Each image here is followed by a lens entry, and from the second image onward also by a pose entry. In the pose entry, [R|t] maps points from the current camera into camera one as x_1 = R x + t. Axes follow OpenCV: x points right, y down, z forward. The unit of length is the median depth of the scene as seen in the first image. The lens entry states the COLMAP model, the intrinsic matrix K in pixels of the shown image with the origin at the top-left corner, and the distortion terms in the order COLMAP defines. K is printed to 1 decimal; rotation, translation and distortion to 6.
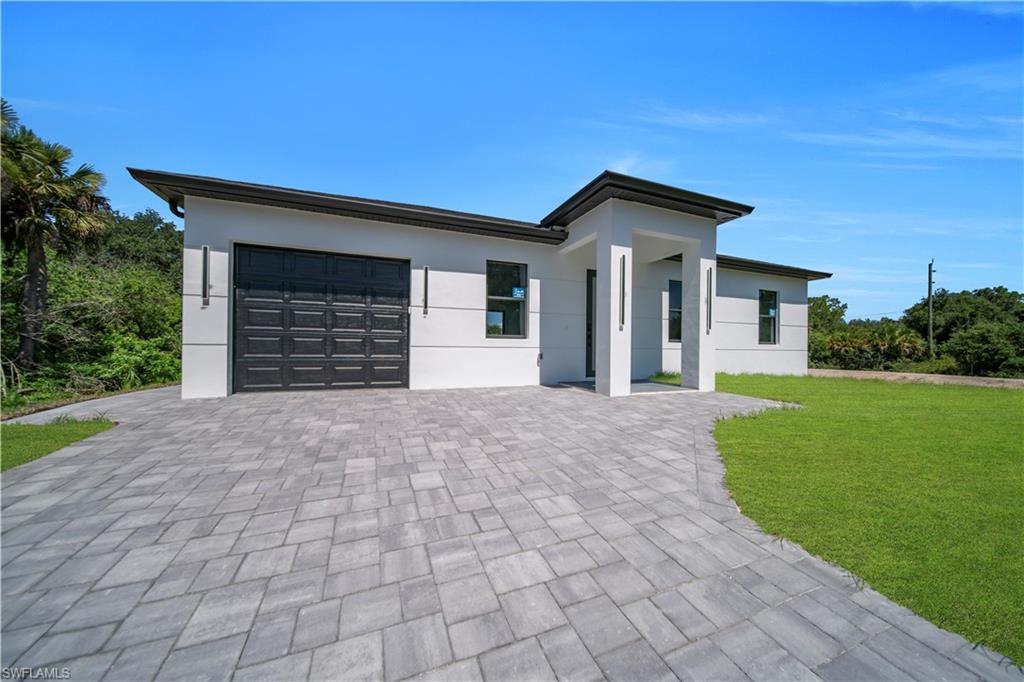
lens RADIAL K [[352.6, 0, 516.2], [0, 352.6, 345.0], [0, 0, 1]] dist [0.001421, -0.001371]
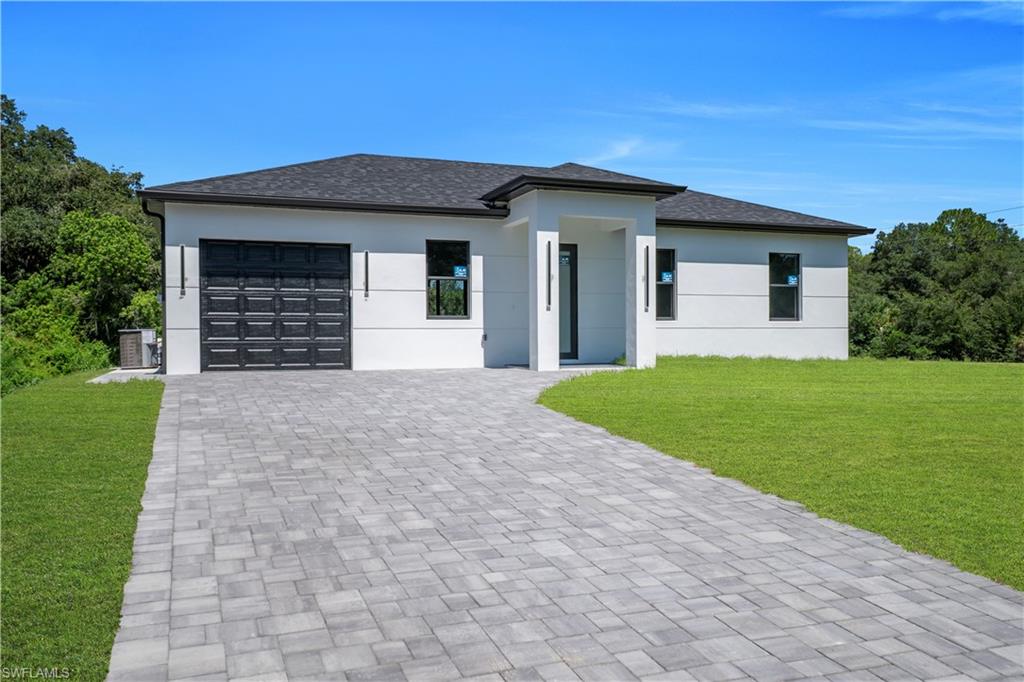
lens RADIAL K [[850.0, 0, 511.0], [0, 850.0, 345.3], [0, 0, 1]] dist [-0.005473, 0.007612]
pose [[0.999438, -0.014637, -0.030166, 0.235365], [0.015139, 0.999749, 0.016492, 0.018877], [0.029917, -0.016939, 0.999409, -1.459376]]
